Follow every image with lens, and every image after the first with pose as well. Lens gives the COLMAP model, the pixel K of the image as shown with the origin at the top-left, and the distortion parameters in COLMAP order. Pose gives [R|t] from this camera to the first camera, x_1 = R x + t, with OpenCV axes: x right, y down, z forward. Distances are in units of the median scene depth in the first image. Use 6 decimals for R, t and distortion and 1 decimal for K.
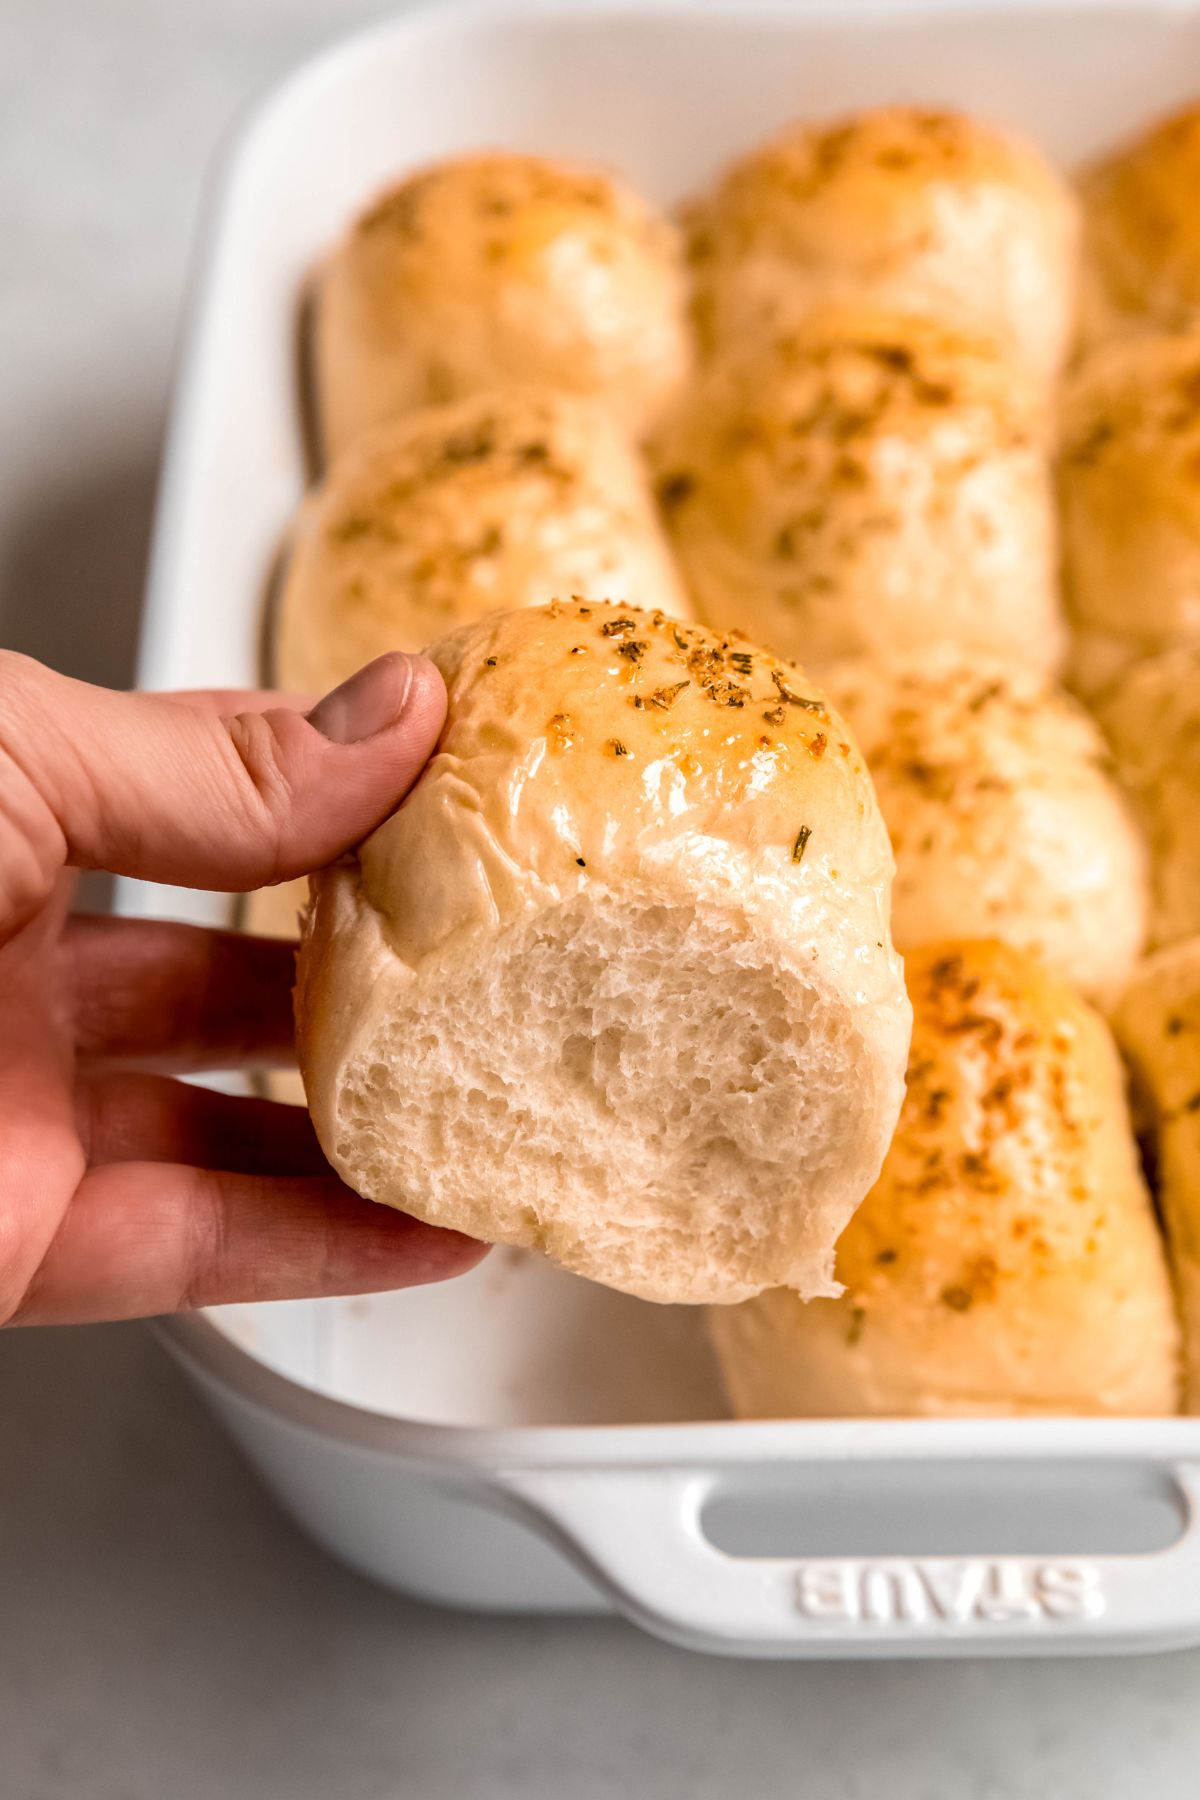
lens RADIAL K [[3750.1, 0, 600.0], [0, 3750.1, 900.0], [0, 0, 1]] dist [0.210588, 0.022144]
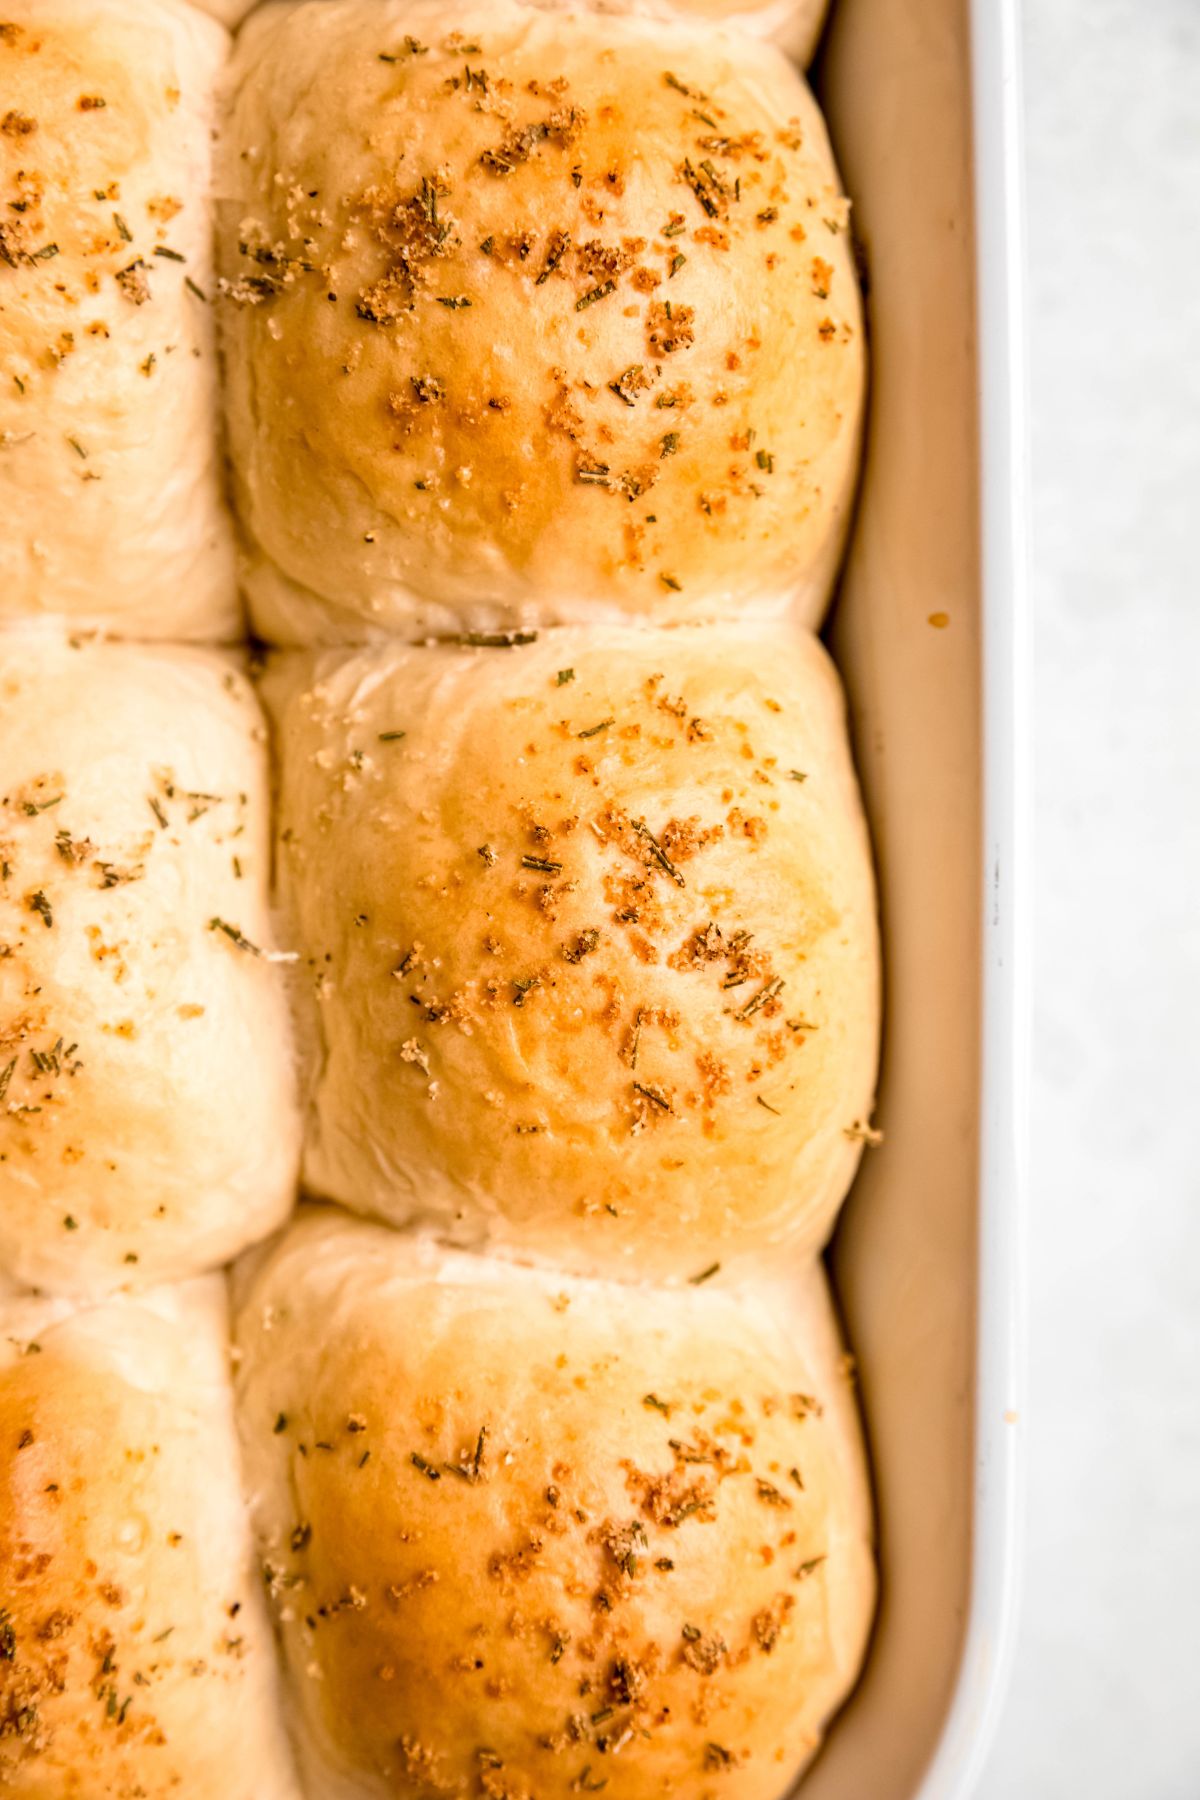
lens RADIAL K [[2741.3, 0, 605.6], [0, 2741.3, 889.4], [0, 0, 1]] dist [0.015106, -0.117485]
pose [[0.999472, -0.023040, 0.022910, 0.214431], [0.000747, 0.721212, 0.692714, -0.449794], [-0.032483, -0.692331, 0.720848, 0.700121]]
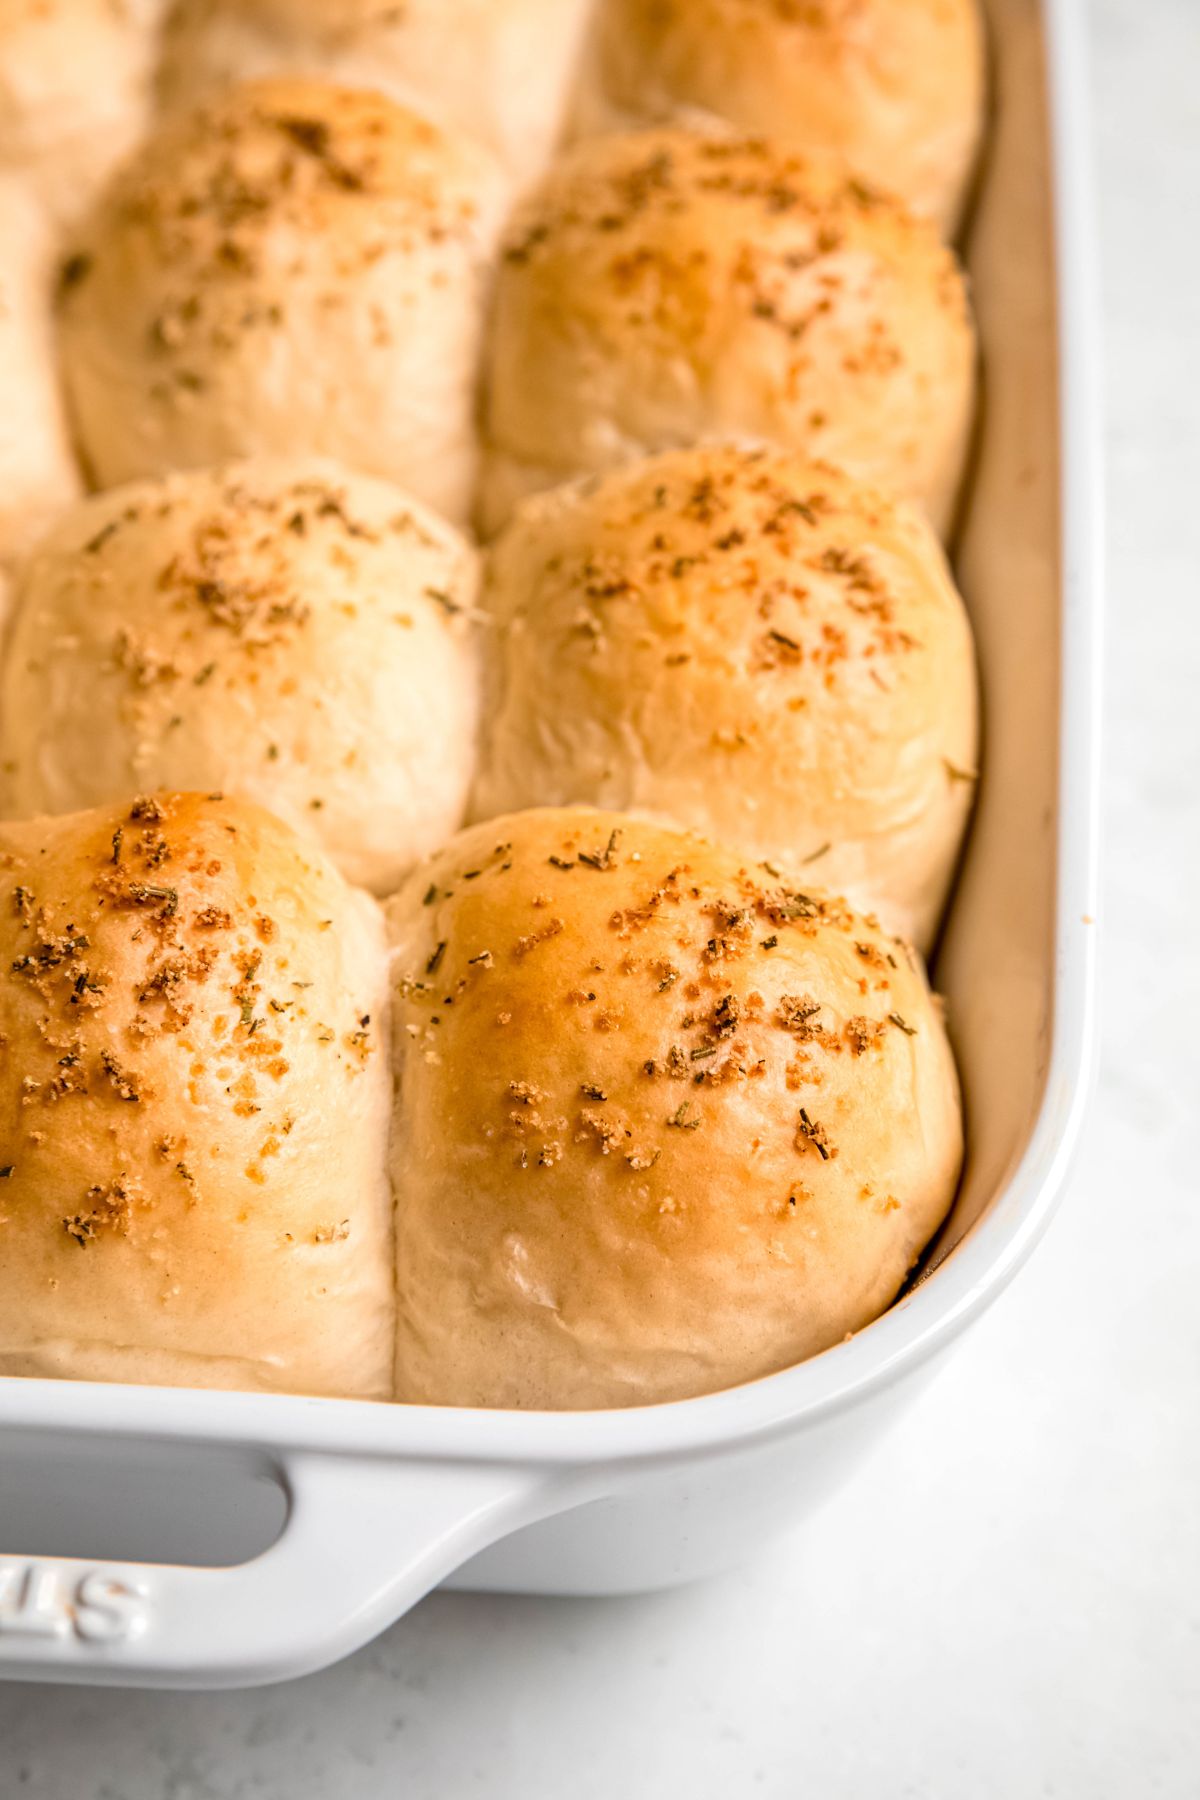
lens RADIAL K [[2952.6, 0, 598.1], [0, 2952.6, 907.6], [0, 0, 1]] dist [-0.006492, -0.086460]
pose [[0.997089, 0.065260, -0.039436, 0.223313], [-0.062600, 0.995901, 0.065294, -0.013805], [0.043536, -0.062635, 0.997087, 0.352764]]
